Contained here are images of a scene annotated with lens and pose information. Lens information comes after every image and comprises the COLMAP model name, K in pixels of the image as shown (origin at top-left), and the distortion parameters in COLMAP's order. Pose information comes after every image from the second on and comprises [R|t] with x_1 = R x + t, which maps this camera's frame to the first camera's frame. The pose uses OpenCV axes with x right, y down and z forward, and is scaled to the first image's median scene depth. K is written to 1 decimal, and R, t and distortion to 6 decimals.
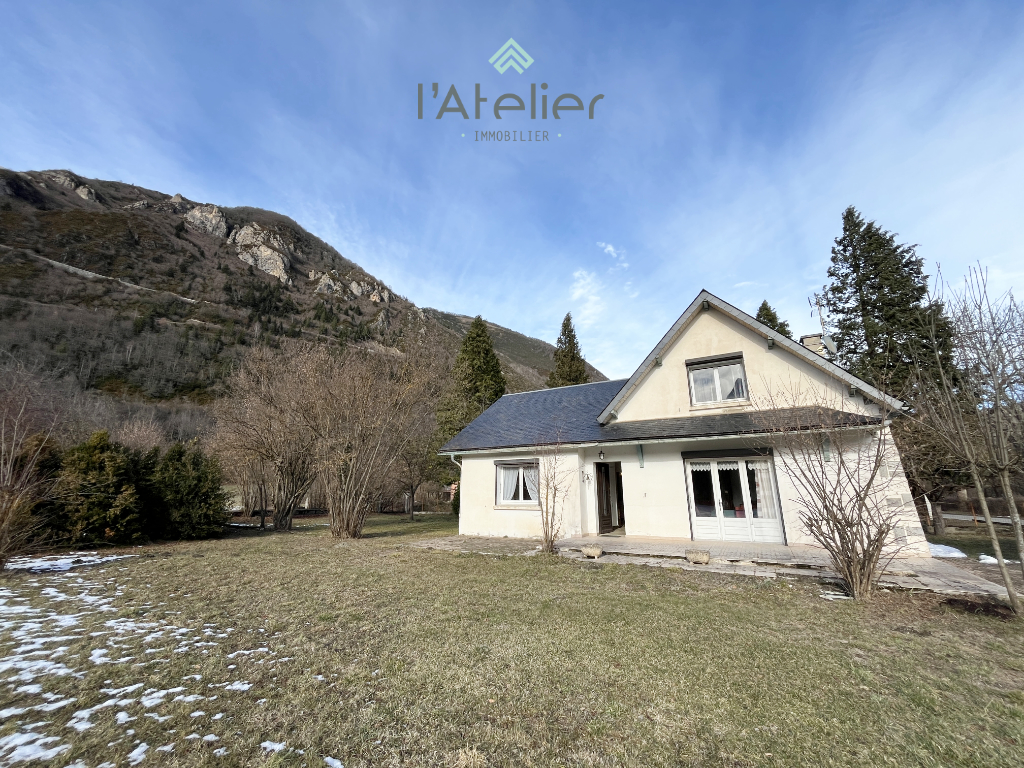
lens RADIAL K [[410.9, 0, 511.9], [0, 410.9, 383.5], [0, 0, 1]] dist [-0.000118, -0.001212]
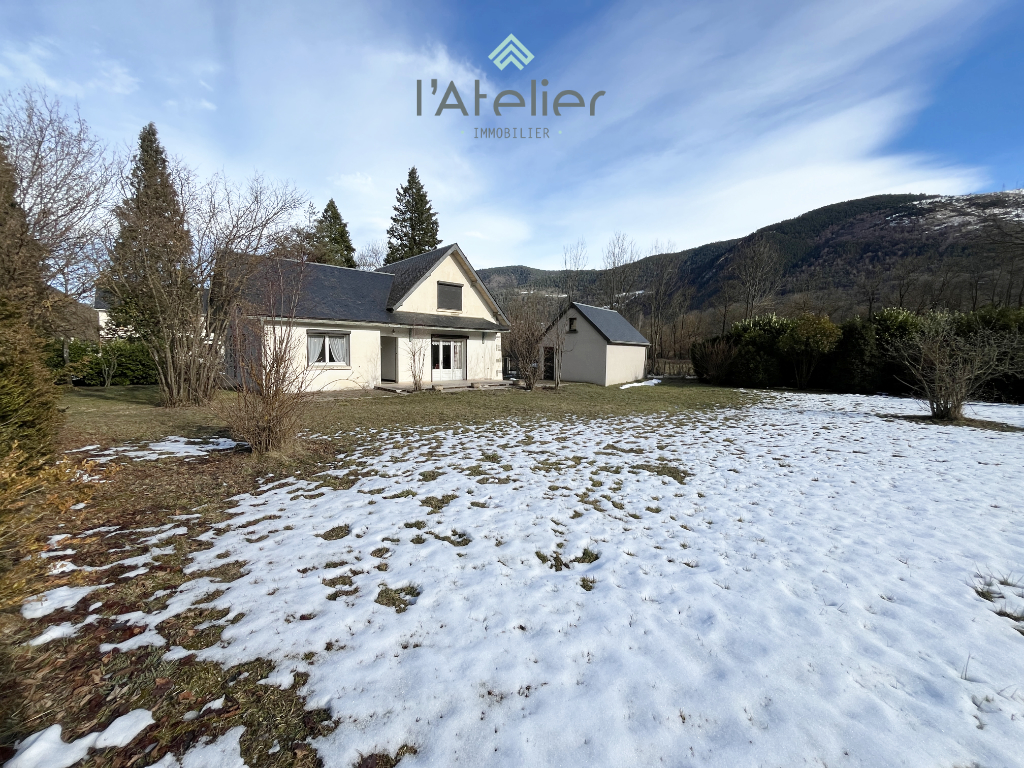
lens RADIAL K [[410.9, 0, 510.2], [0, 410.9, 385.3], [0, 0, 1]] dist [-0.000118, -0.001212]
pose [[0.332271, -0.057952, 0.941402, -1.129175], [-0.238533, 0.960501, 0.143319, 0.044219], [-0.912523, -0.272176, 0.305323, 0.101151]]
